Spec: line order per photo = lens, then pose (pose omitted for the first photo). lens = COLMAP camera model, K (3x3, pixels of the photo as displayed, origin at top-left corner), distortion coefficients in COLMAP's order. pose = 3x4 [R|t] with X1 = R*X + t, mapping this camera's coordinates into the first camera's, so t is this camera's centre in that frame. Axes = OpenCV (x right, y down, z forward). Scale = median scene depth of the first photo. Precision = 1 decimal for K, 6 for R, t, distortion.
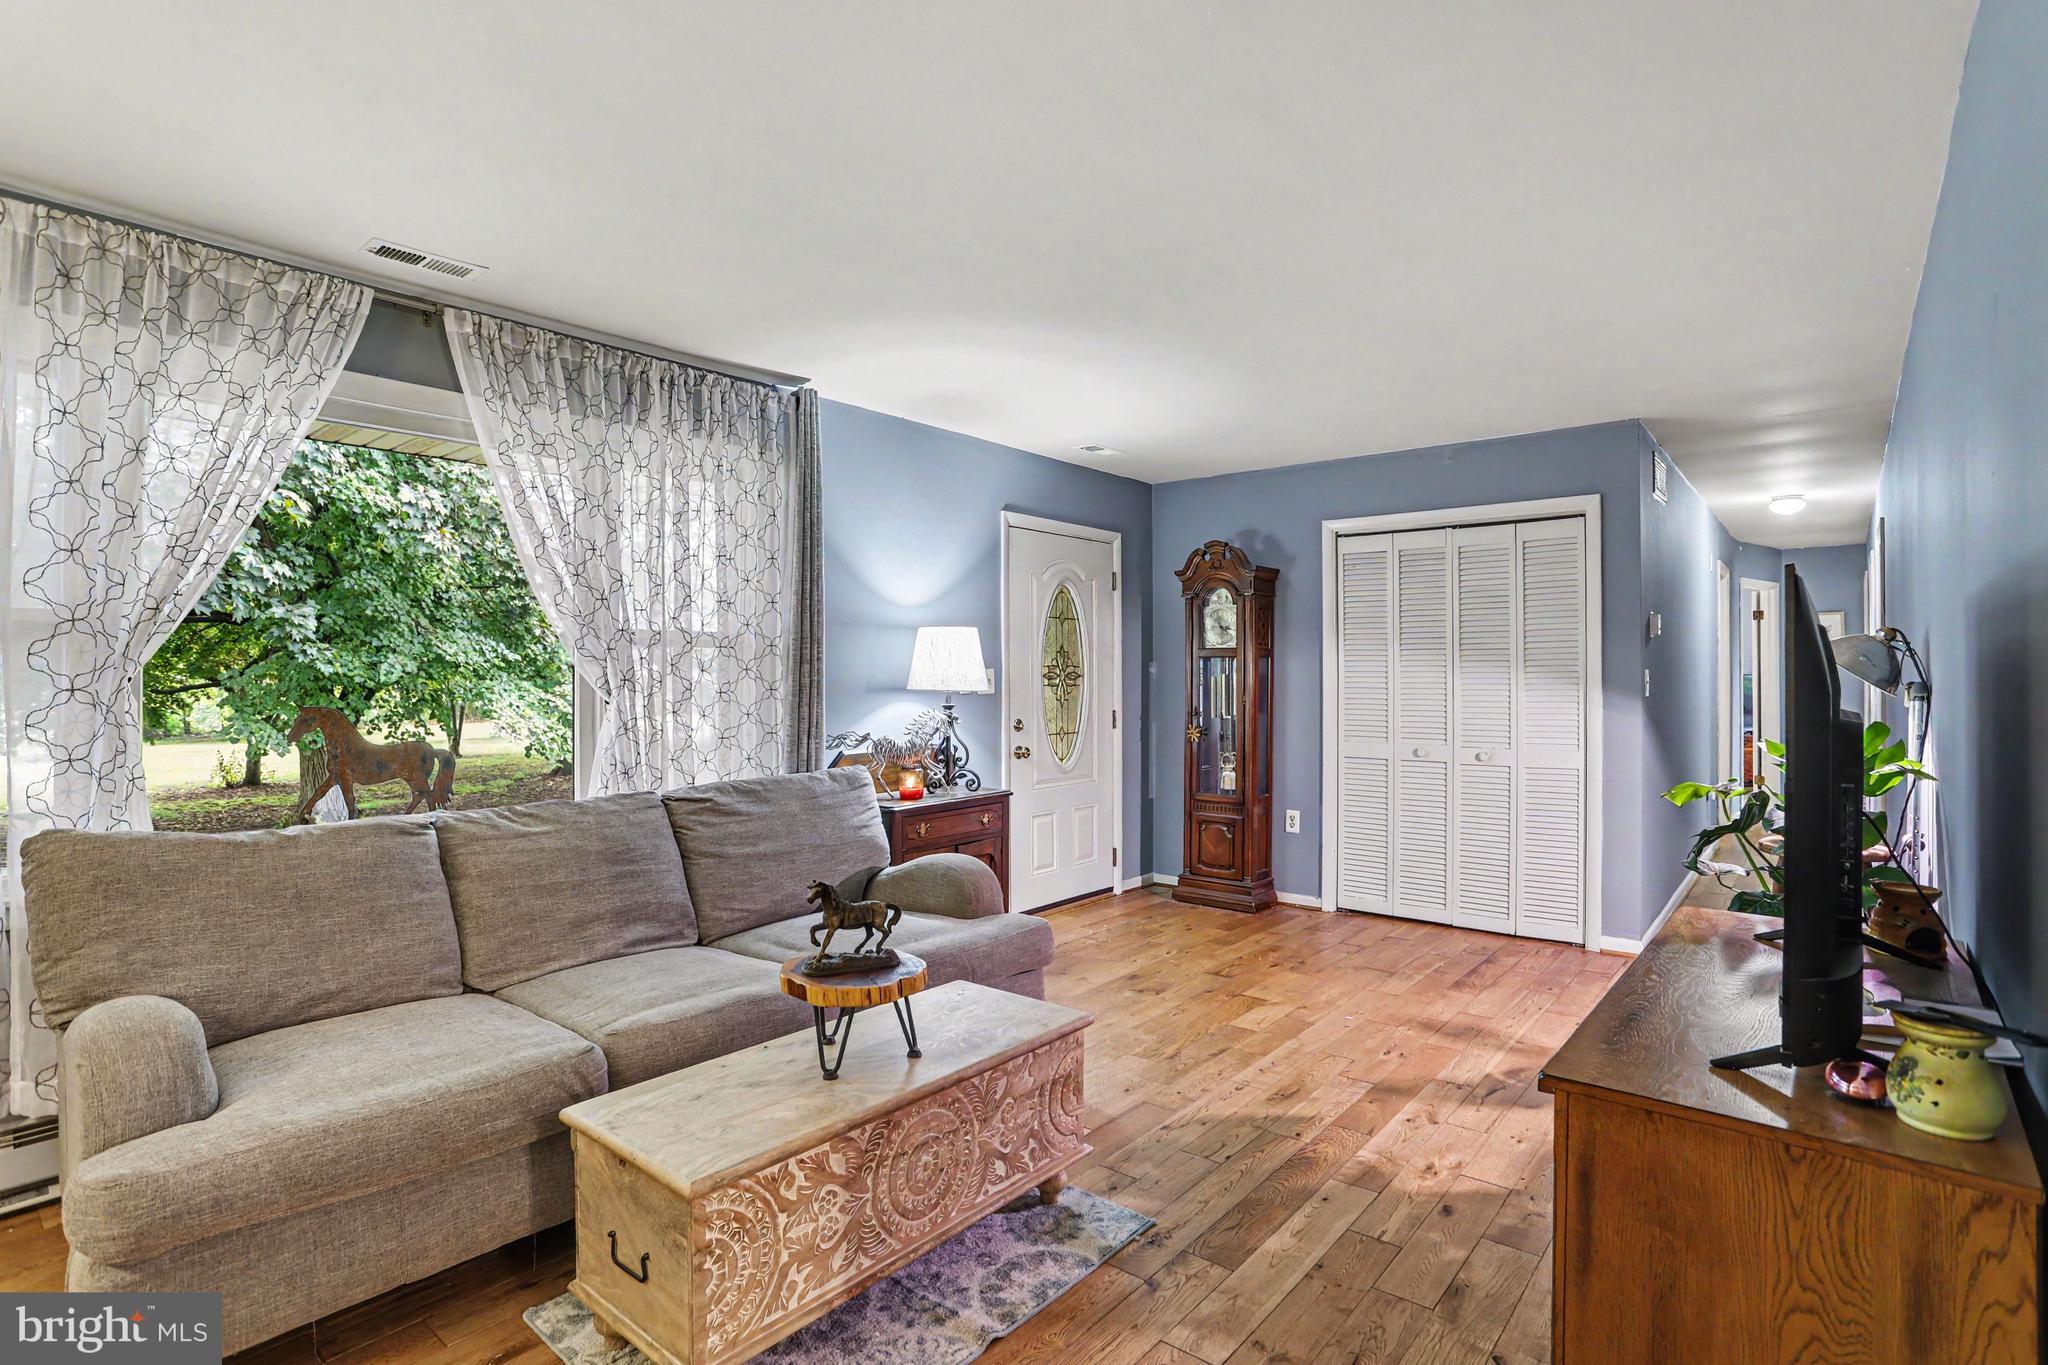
lens RADIAL K [[997.7, 0, 1059.3], [0, 997.7, 669.5], [0, 0, 1]] dist [-0.057480, 0.008042]
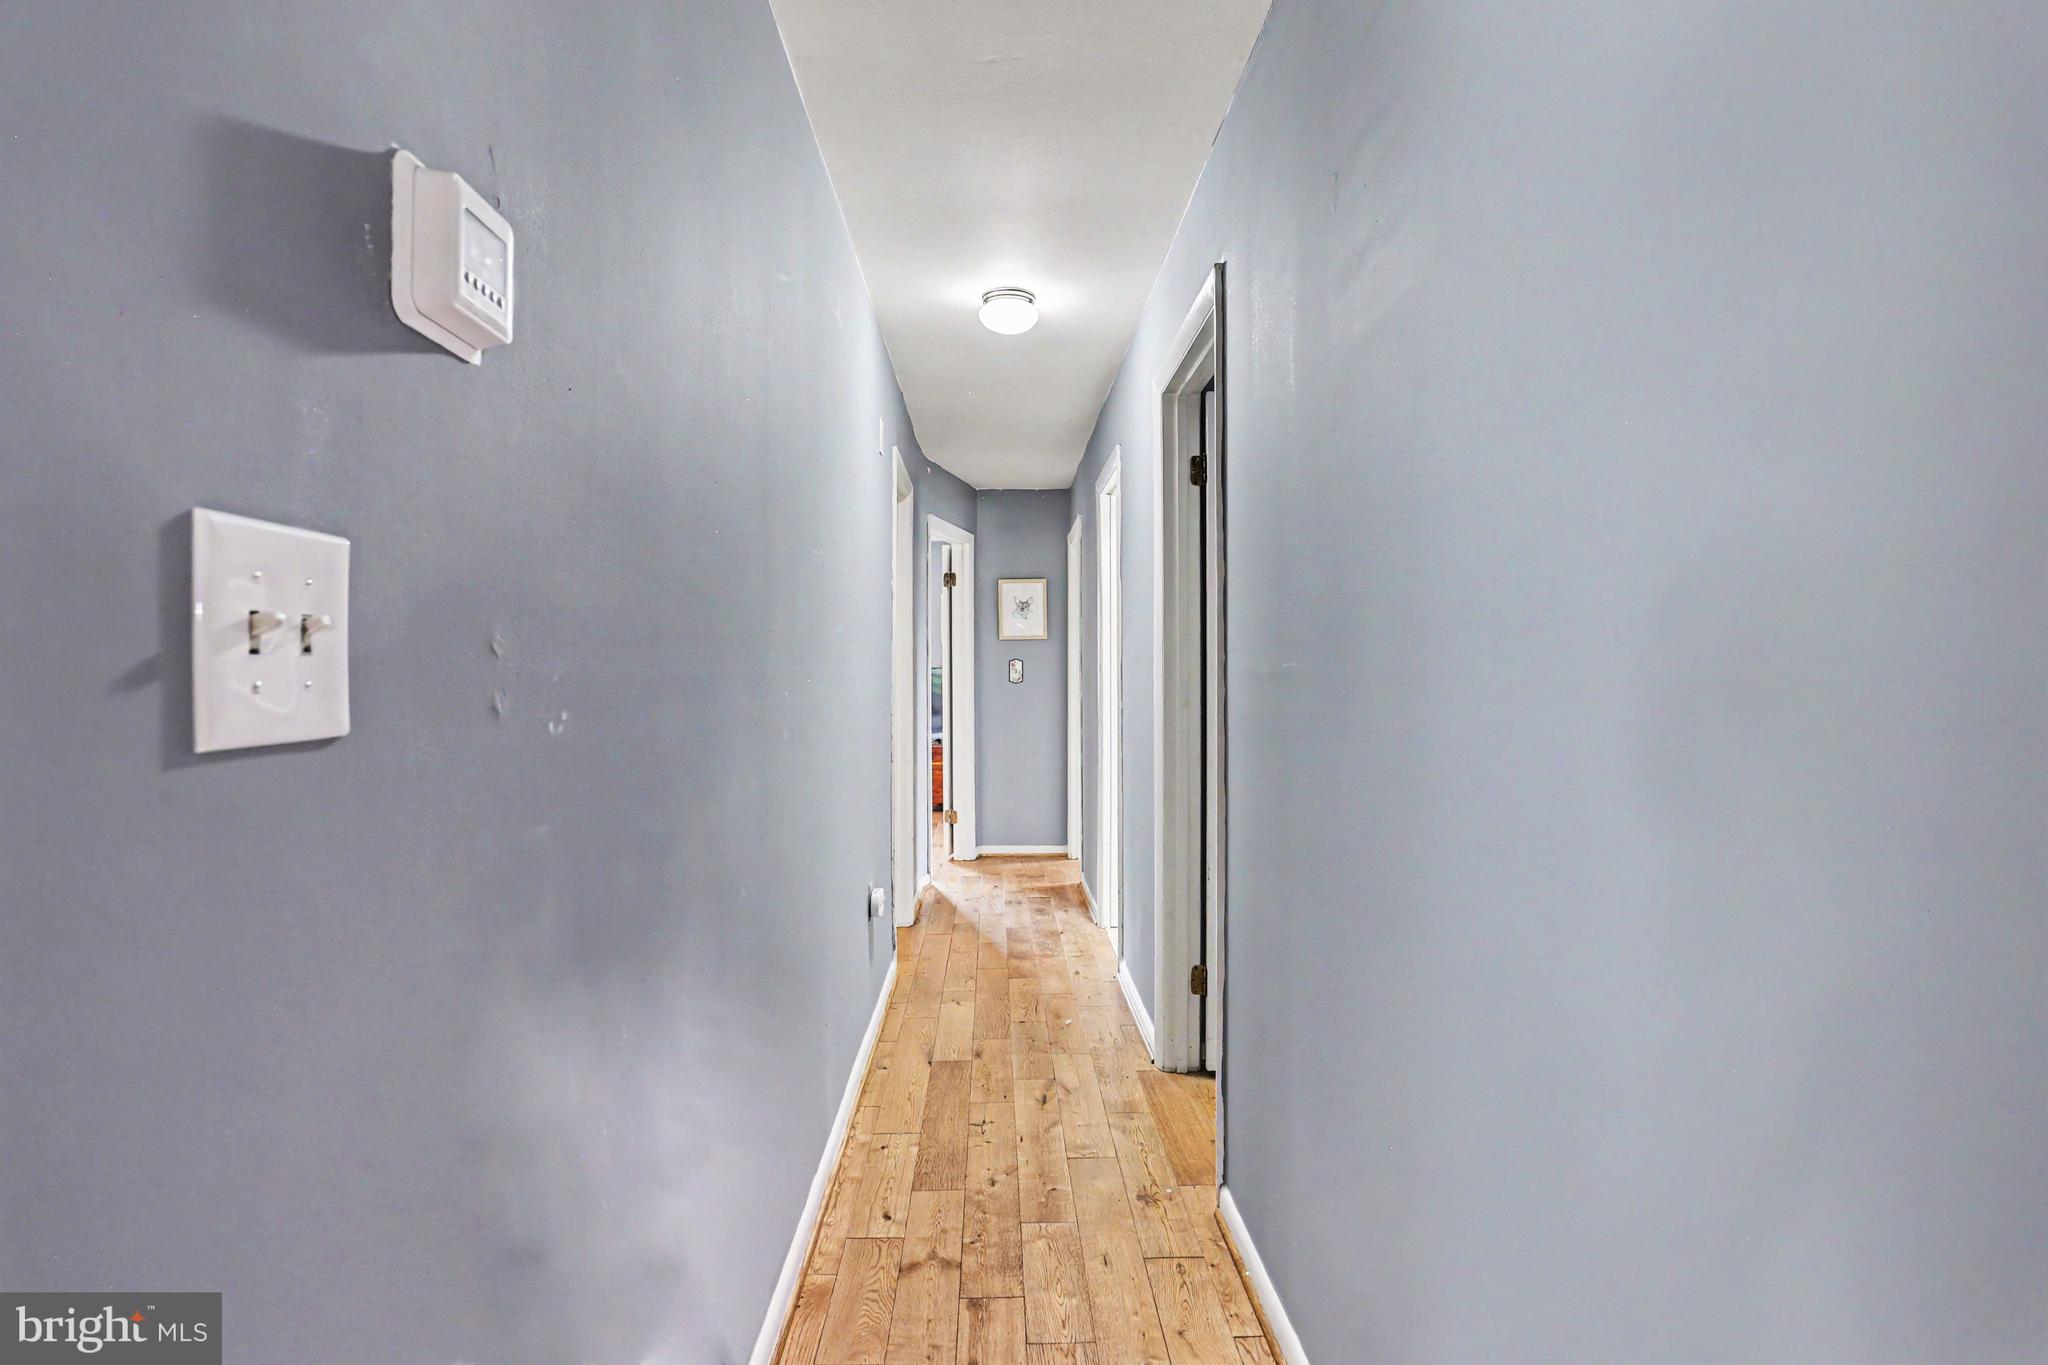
lens RADIAL K [[997.7, 0, 1026.3], [0, 997.7, 681.6], [0, 0, 1]] dist [-0.057480, 0.008042]
pose [[0.760341, -0.000669, 0.649524, 0.285566], [-0.005983, 0.999950, 0.008035, 0.014510], [-0.649497, -0.009995, 0.760299, 0.403380]]
